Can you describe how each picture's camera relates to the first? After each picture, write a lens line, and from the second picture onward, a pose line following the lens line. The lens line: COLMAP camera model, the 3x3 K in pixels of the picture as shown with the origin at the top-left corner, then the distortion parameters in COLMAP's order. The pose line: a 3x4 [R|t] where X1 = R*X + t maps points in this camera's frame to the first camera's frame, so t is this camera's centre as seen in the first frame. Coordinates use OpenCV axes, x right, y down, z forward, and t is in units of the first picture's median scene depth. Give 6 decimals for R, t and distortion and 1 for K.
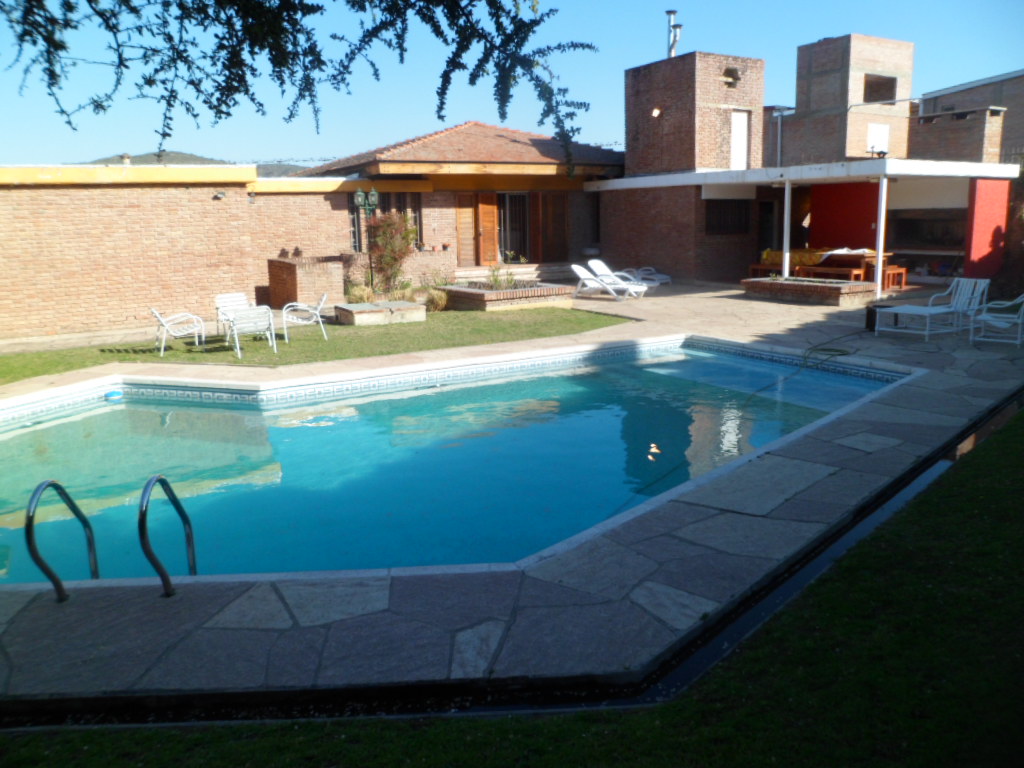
lens RADIAL K [[800.3, 0, 518.6], [0, 800.3, 382.9], [0, 0, 1]] dist [-0.077084, 0.051009]
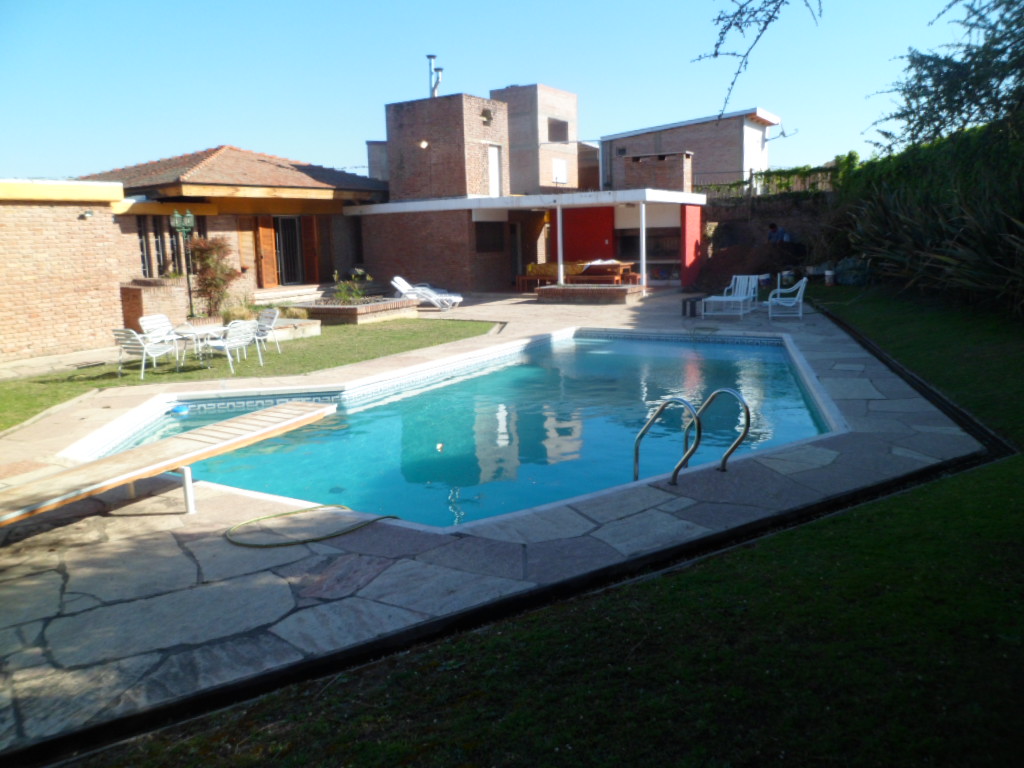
lens RADIAL K [[800.3, 0, 514.7], [0, 800.3, 378.7], [0, 0, 1]] dist [-0.077084, 0.051009]
pose [[0.878379, -0.088339, 0.469730, -0.304195], [0.106391, 0.994252, -0.011965, 0.015259], [-0.465974, 0.060484, 0.882729, -0.030904]]
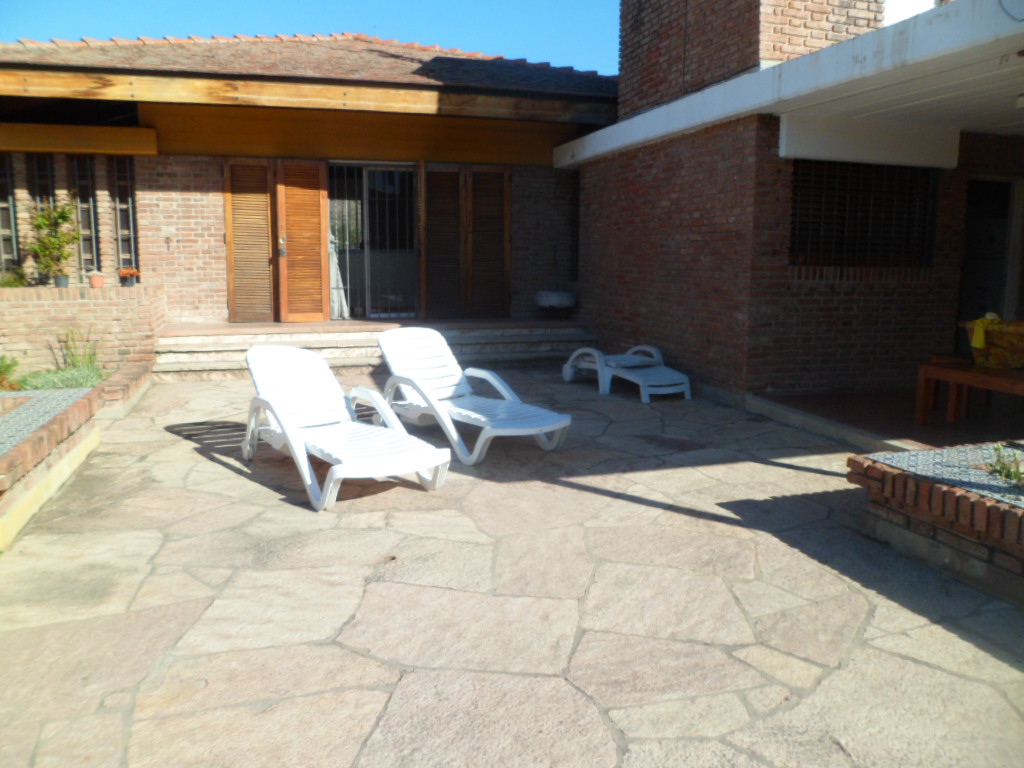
lens RADIAL K [[800.3, 0, 515.0], [0, 800.3, 382.0], [0, 0, 1]] dist [-0.077084, 0.051009]
pose [[0.970096, 0.062664, -0.234495, 0.228231], [-0.073611, 0.996554, -0.038220, -0.128619], [0.231292, 0.054338, 0.971366, 0.724841]]
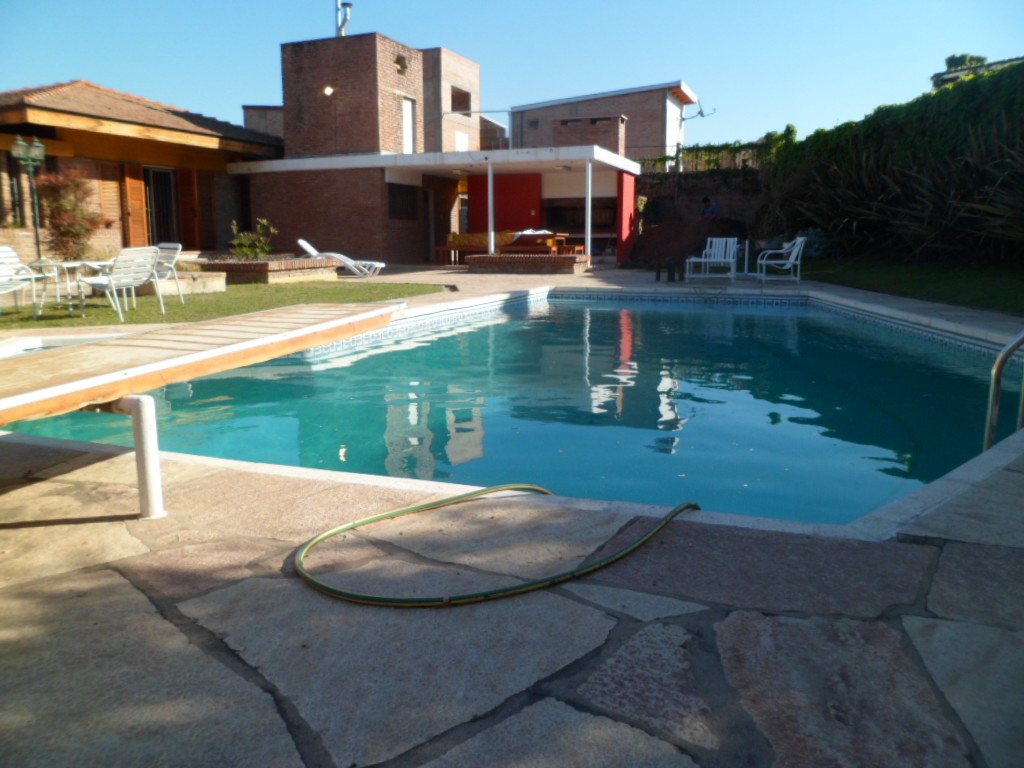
lens RADIAL K [[800.3, 0, 512.9], [0, 800.3, 375.0], [0, 0, 1]] dist [-0.077084, 0.051009]
pose [[0.783443, -0.084344, 0.615713, -0.304248], [0.111301, 0.993772, -0.005488, 0.033612], [-0.611415, 0.072829, 0.787951, 0.153895]]
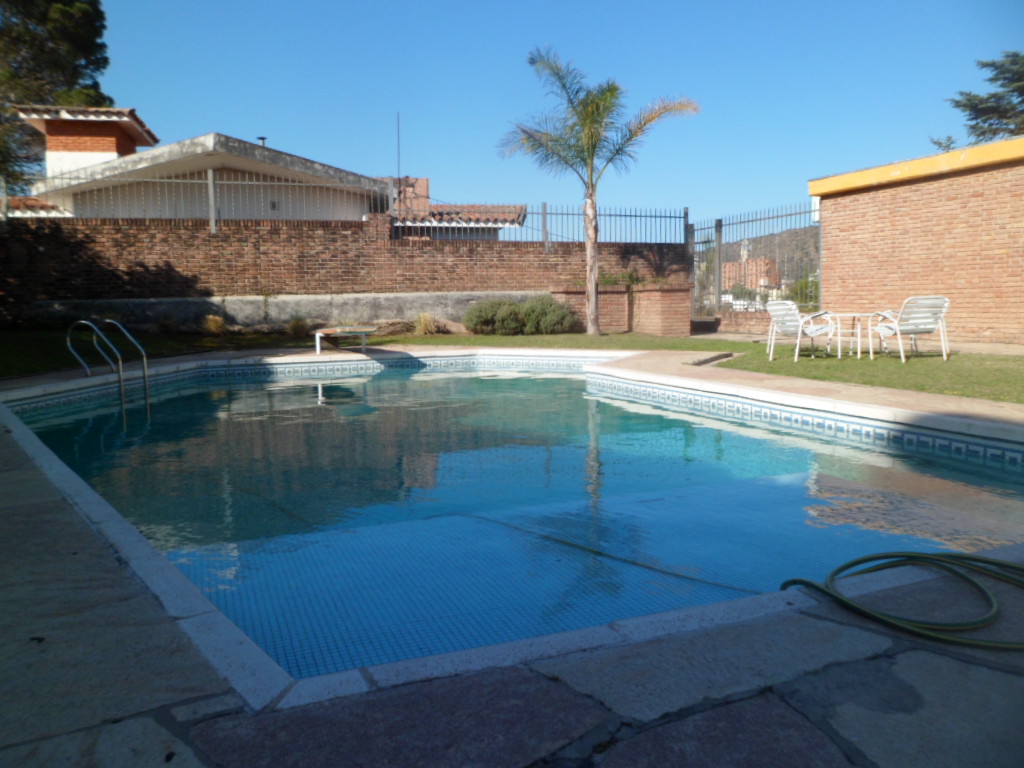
lens RADIAL K [[800.3, 0, 511.3], [0, 800.3, 383.1], [0, 0, 1]] dist [-0.077084, 0.051009]
pose [[-0.157371, 0.122237, -0.979945, 0.315099], [-0.175541, 0.973044, 0.149567, -0.052121], [0.971813, 0.195558, -0.131672, 0.504222]]
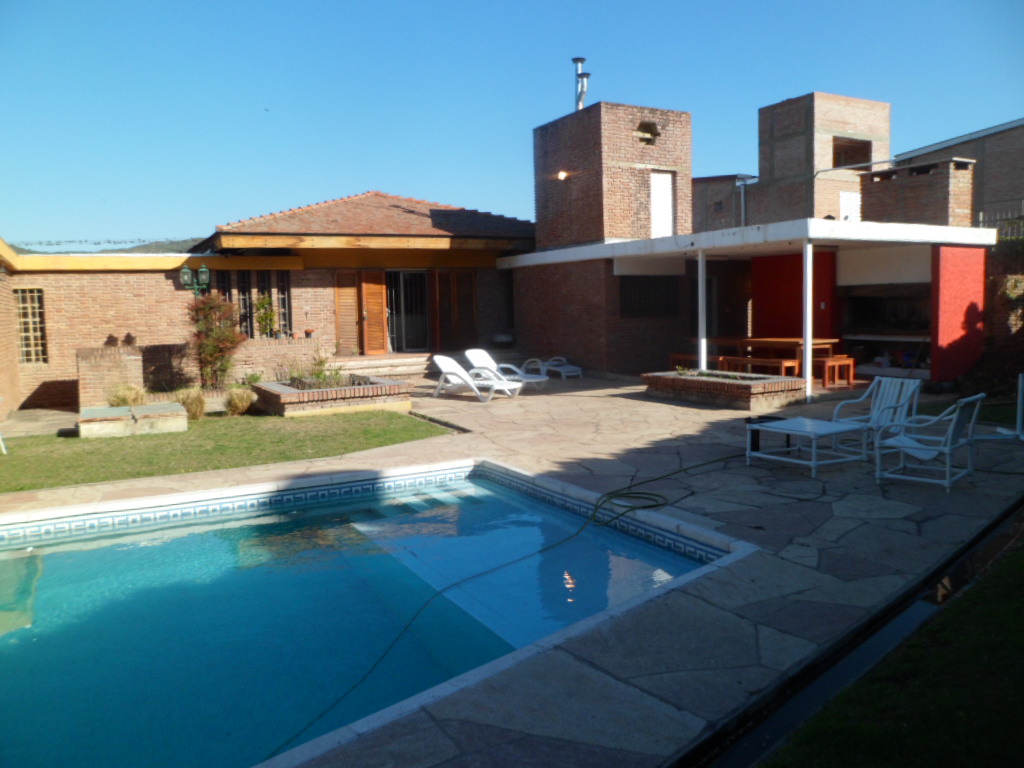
lens RADIAL K [[800.3, 0, 518.3], [0, 800.3, 390.2], [0, 0, 1]] dist [-0.077084, 0.051009]
pose [[0.999333, 0.002221, -0.036462, 0.178535], [-0.005668, 0.995489, -0.094704, -0.036338], [0.036088, 0.094848, 0.994837, 0.198271]]
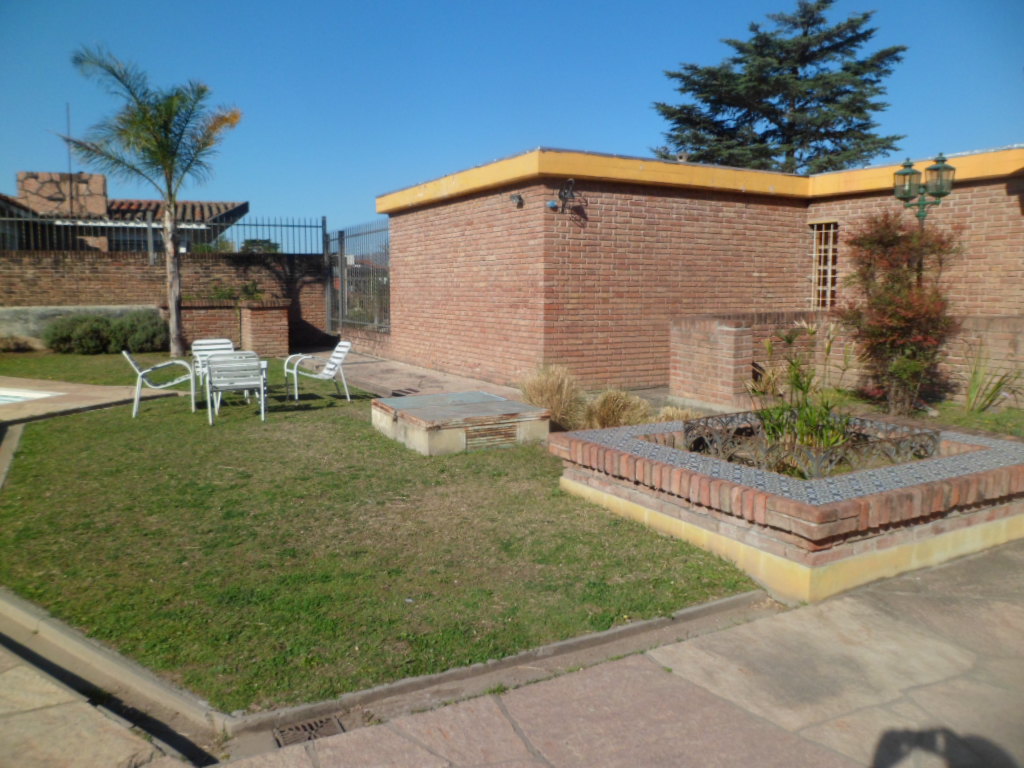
lens RADIAL K [[800.3, 0, 512.3], [0, 800.3, 378.5], [0, 0, 1]] dist [-0.077084, 0.051009]
pose [[-0.033295, 0.137590, -0.989930, 0.236746], [-0.197570, 0.970027, 0.141468, -0.147298], [0.979723, 0.200291, -0.005114, 0.810373]]
